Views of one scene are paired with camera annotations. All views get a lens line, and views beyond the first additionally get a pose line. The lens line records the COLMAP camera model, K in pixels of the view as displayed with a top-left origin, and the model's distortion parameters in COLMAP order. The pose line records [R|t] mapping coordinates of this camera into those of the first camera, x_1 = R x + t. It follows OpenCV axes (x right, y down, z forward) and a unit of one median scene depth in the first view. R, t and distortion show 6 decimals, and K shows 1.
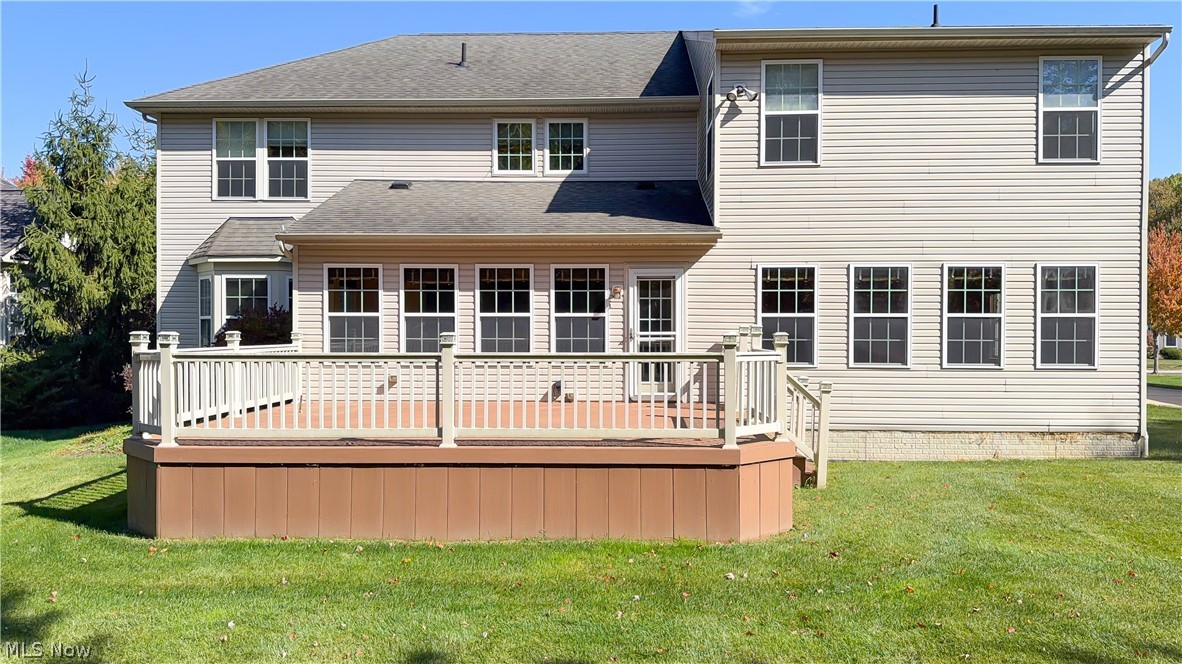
lens RADIAL K [[821.3, 0, 590.1], [0, 821.3, 343.7], [0, 0, 1]] dist [0.050403, -0.066142]
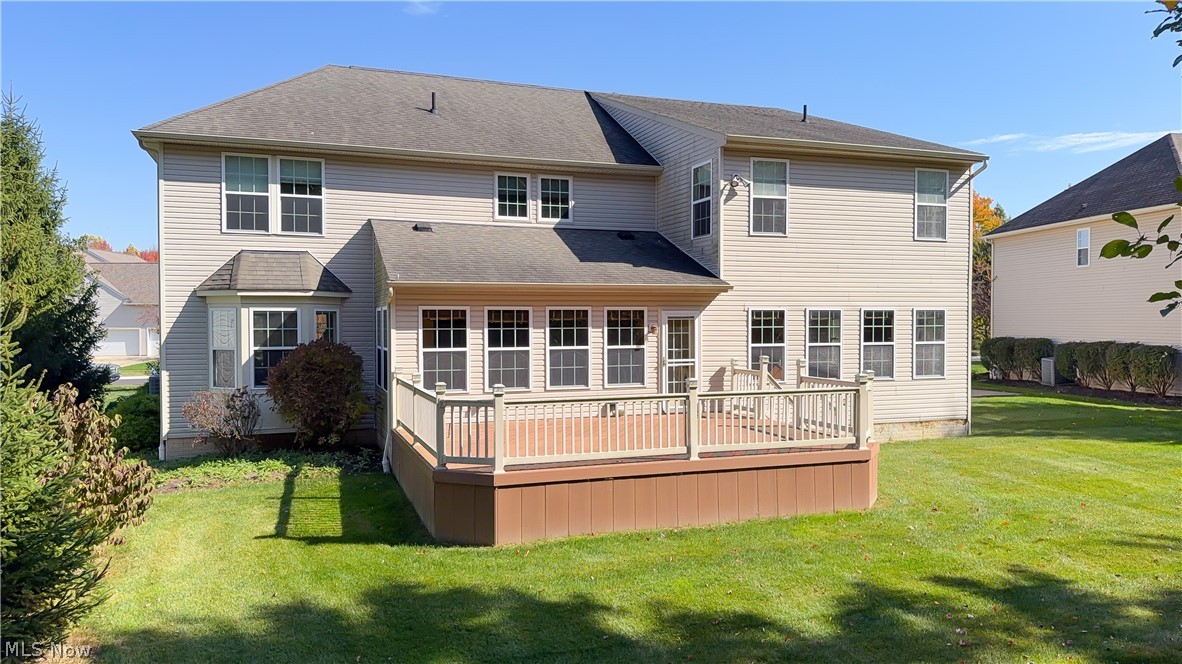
lens RADIAL K [[831.8, 0, 591.0], [0, 831.8, 332.0], [0, 0, 1]] dist [0.049776, -0.001205]
pose [[0.925828, -0.010711, 0.377792, -0.544276], [0.010665, 0.999941, 0.002213, -0.061503], [-0.377794, 0.001981, 0.925888, -0.163015]]
